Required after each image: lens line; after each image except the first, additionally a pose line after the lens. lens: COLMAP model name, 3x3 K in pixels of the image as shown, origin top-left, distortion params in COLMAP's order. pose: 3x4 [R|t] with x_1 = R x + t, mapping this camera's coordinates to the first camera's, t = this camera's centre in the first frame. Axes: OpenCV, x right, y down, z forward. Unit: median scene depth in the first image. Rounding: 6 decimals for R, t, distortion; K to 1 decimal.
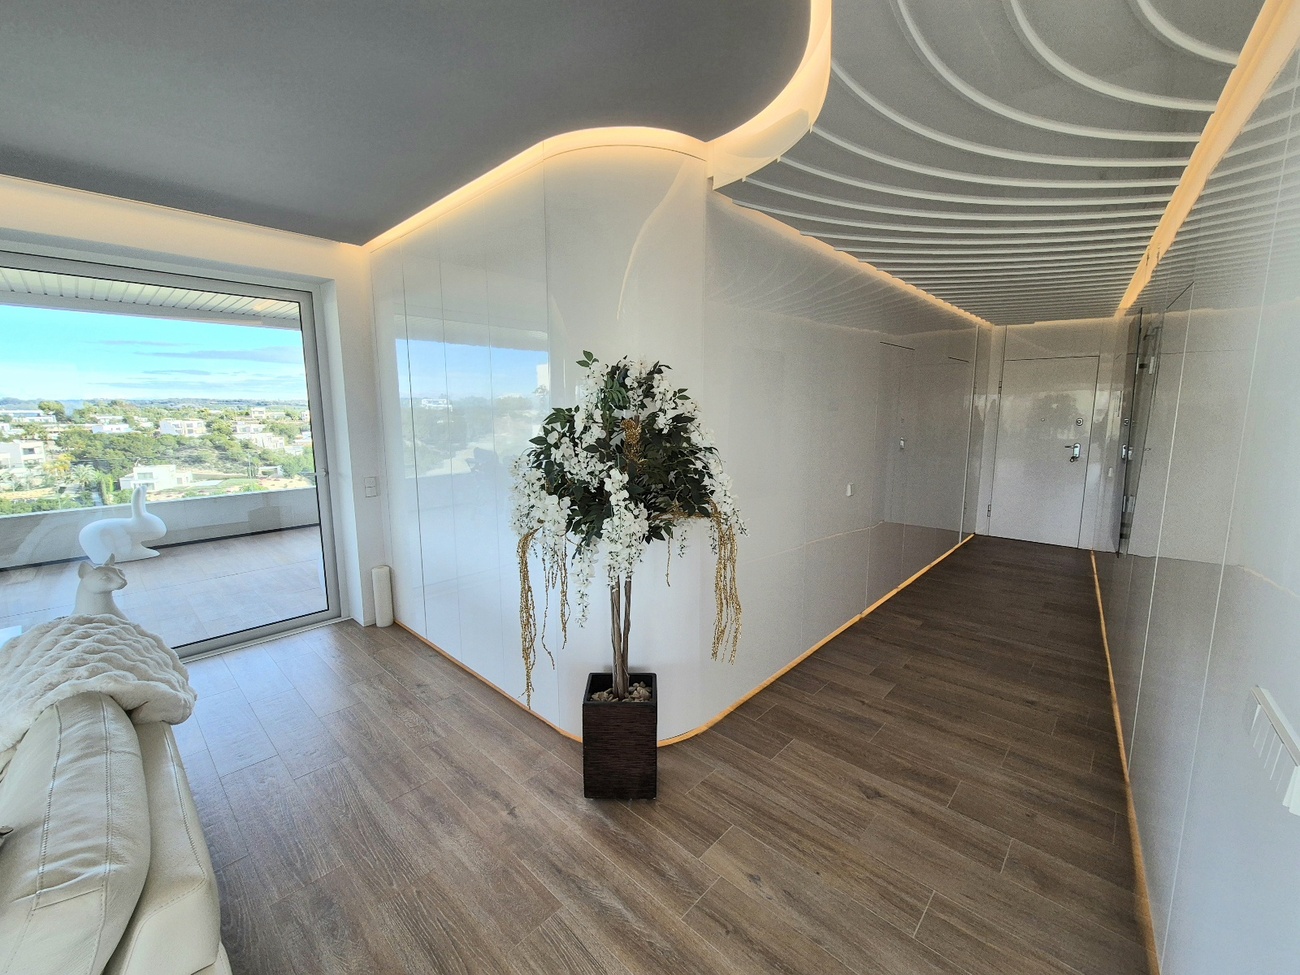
lens RADIAL K [[536.9, 0, 647.0], [0, 536.9, 487.4], [0, 0, 1]] dist [0.000904, -0.000451]
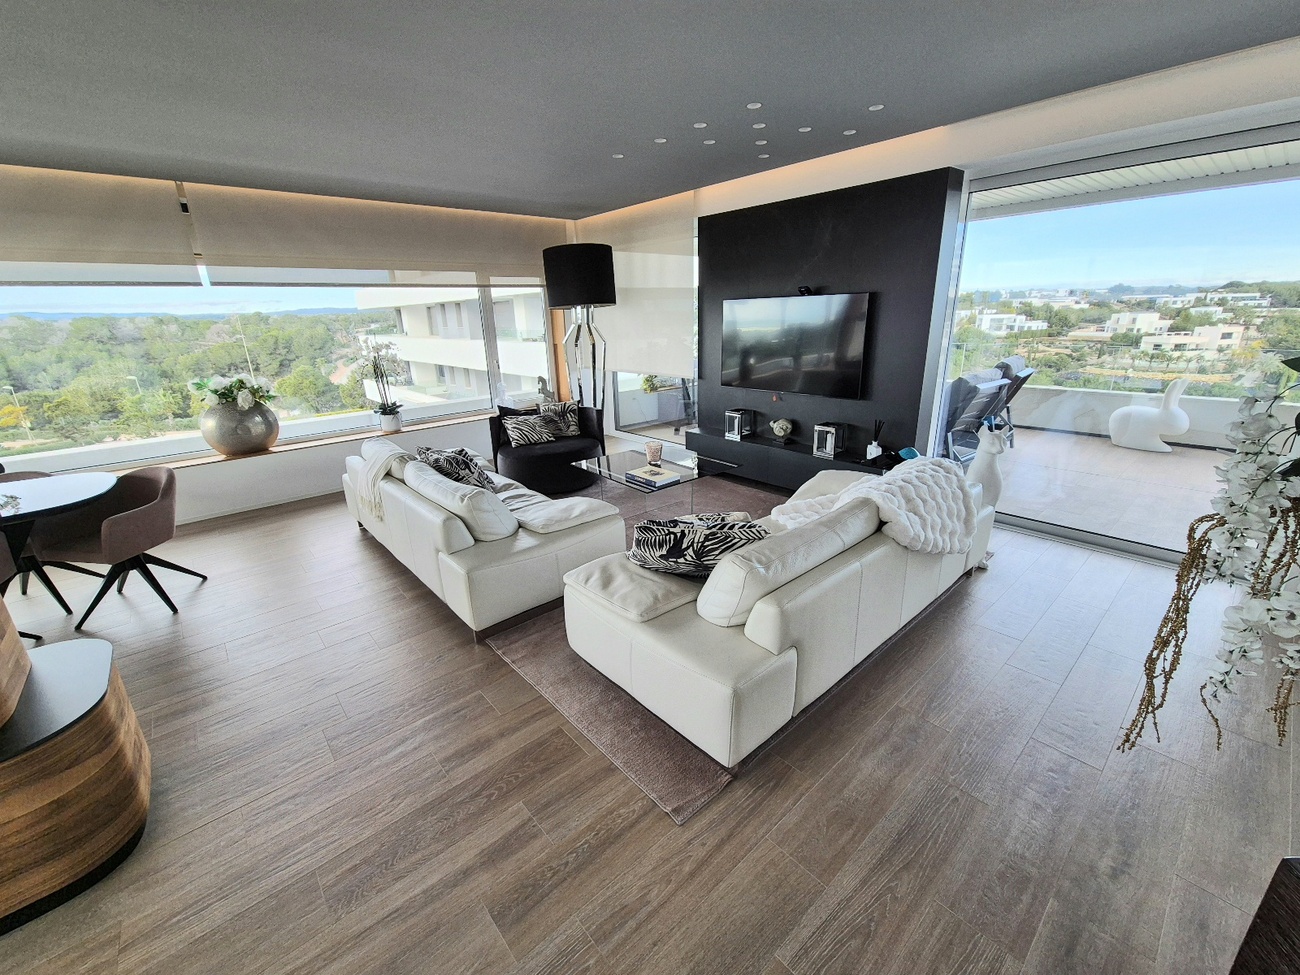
lens RADIAL K [[536.9, 0, 647.0], [0, 536.9, 487.4], [0, 0, 1]] dist [0.000904, -0.000451]
pose [[-0.093693, 0.315619, -0.944249, 0.282535], [-0.116453, 0.938436, 0.325232, -0.046047], [0.988767, 0.140433, -0.051170, 0.267508]]
